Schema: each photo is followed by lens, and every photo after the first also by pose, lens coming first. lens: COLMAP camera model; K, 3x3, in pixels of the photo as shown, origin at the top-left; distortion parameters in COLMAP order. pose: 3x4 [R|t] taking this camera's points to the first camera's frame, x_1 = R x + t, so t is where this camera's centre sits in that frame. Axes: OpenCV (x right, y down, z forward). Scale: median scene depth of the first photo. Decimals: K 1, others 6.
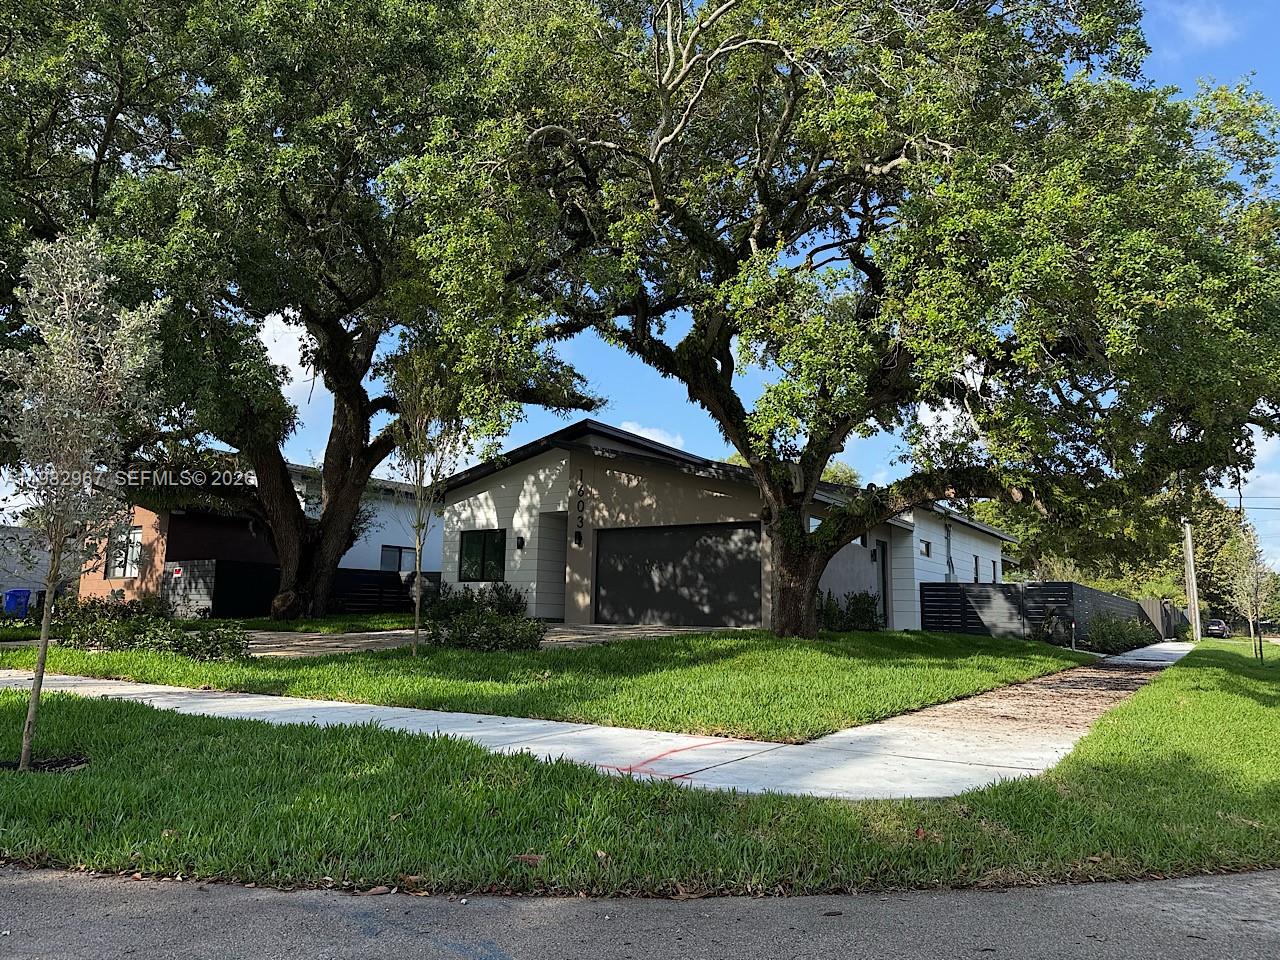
lens RADIAL K [[897.7, 0, 647.4], [0, 897.7, 472.7], [0, 0, 1]] dist [0.059850, -0.073209]
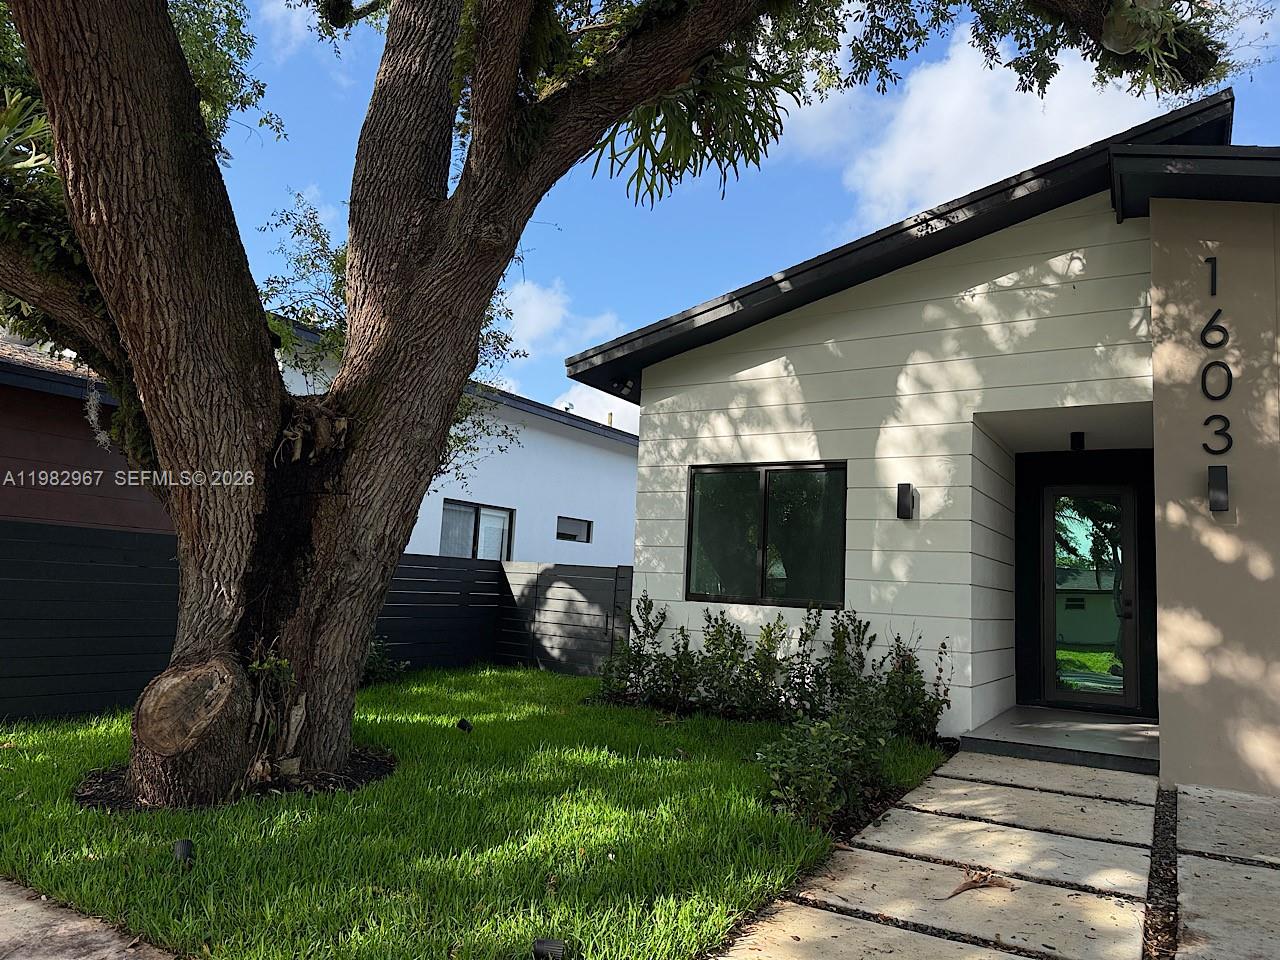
lens RADIAL K [[897.7, 0, 633.7], [0, 897.7, 487.6], [0, 0, 1]] dist [0.059850, -0.073209]
pose [[0.999333, 0.032713, 0.016226, -0.252210], [-0.033290, 0.998771, 0.036713, 0.063292], [-0.015005, -0.037228, 0.999194, 0.663065]]
